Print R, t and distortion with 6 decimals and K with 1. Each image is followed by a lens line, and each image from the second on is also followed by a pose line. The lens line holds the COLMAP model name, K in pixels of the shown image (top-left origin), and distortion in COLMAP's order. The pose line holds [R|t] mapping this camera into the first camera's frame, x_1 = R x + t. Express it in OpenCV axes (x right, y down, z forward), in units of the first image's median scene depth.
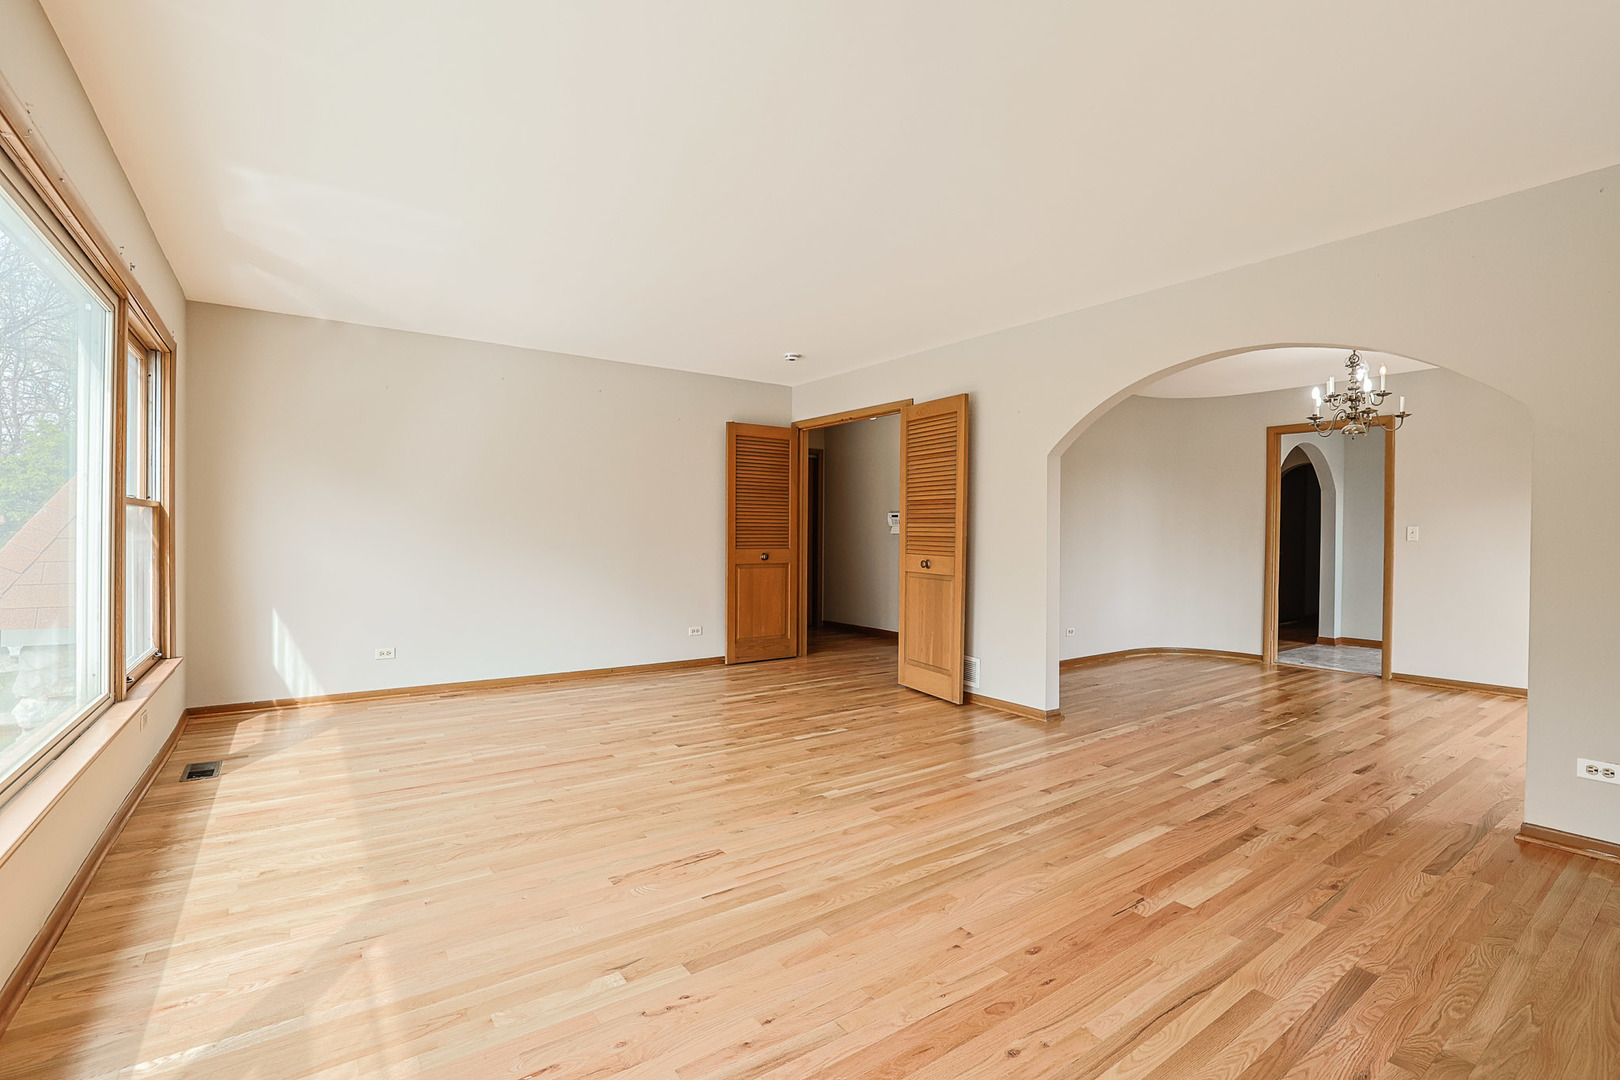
lens RADIAL K [[735.5, 0, 799.7], [0, 735.5, 537.8], [0, 0, 1]] dist [-0.049137, 0.018892]
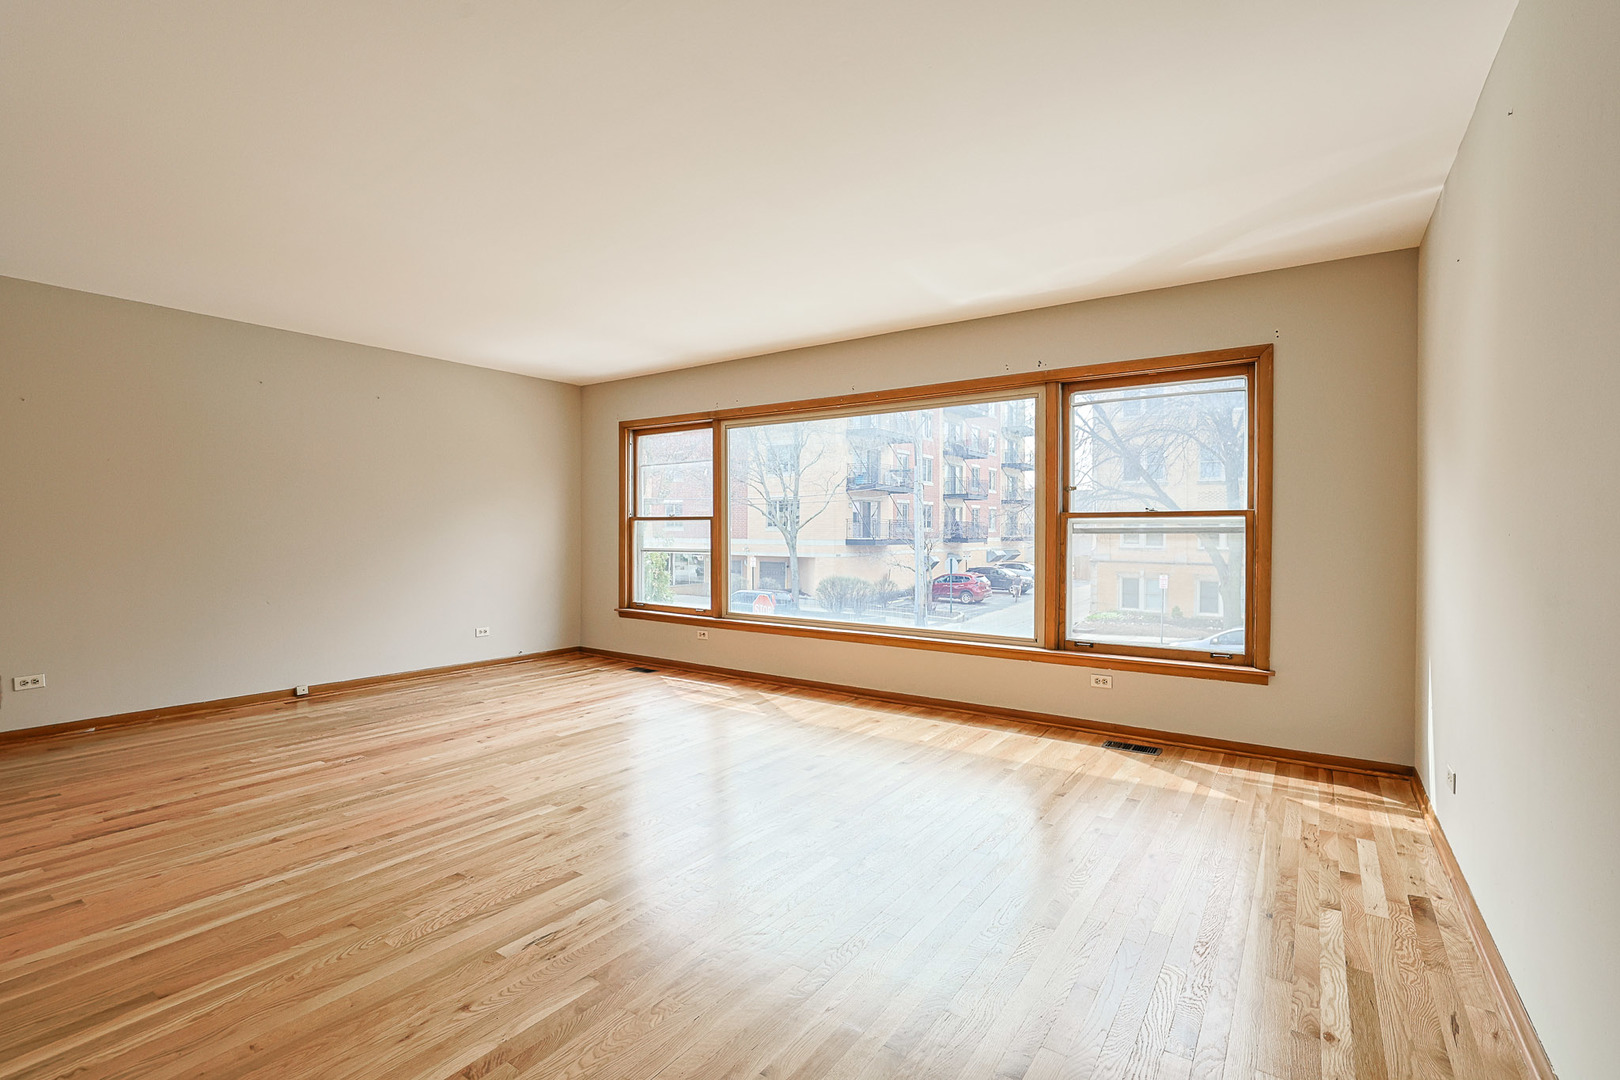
lens RADIAL K [[735.5, 0, 799.7], [0, 735.5, 537.8], [0, 0, 1]] dist [-0.049137, 0.018892]
pose [[-0.941766, -0.009641, -0.336131, 0.060600], [-0.012378, 0.999905, 0.006001, -0.008155], [0.336042, 0.009812, -0.941796, 2.172415]]
